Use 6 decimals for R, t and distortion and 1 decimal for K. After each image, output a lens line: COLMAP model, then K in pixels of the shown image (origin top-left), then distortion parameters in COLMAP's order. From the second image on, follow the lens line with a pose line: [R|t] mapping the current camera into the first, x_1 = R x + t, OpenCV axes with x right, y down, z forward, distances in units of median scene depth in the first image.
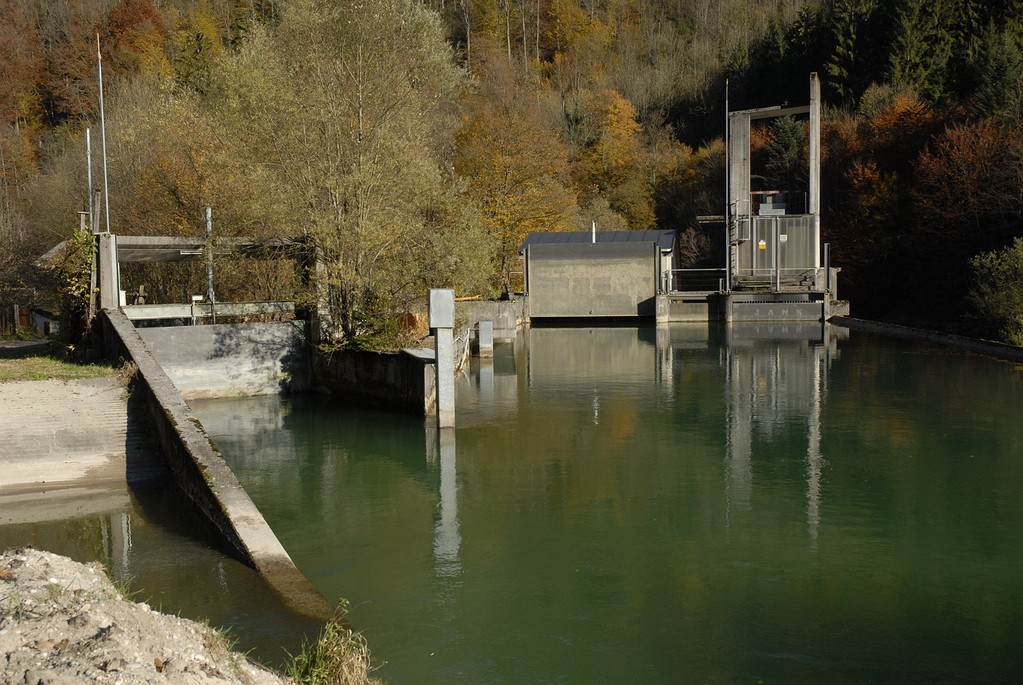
lens RADIAL K [[1241.4, 0, 511.5], [0, 1241.4, 342.5], [0, 0, 1]] dist [0.010826, 0.015893]
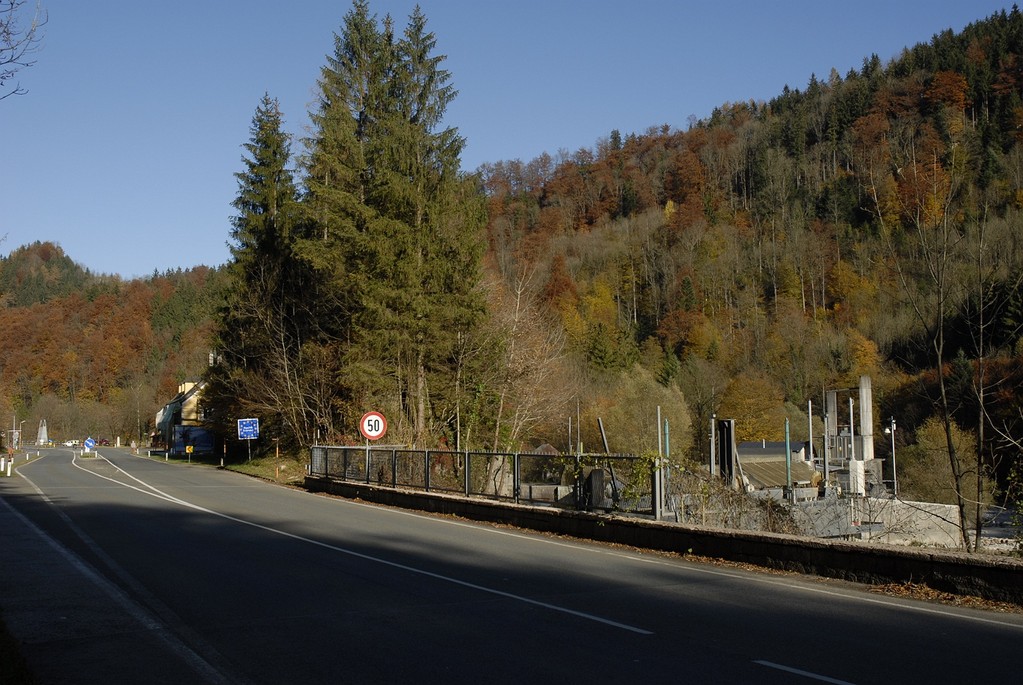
lens RADIAL K [[1241.4, 0, 511.5], [0, 1241.4, 342.5], [0, 0, 1]] dist [0.010826, 0.015893]
pose [[0.952230, -0.019305, -0.304772, 0.267455], [-0.022048, 0.991049, -0.131662, 0.034341], [0.304586, 0.132092, 0.943281, -1.127329]]
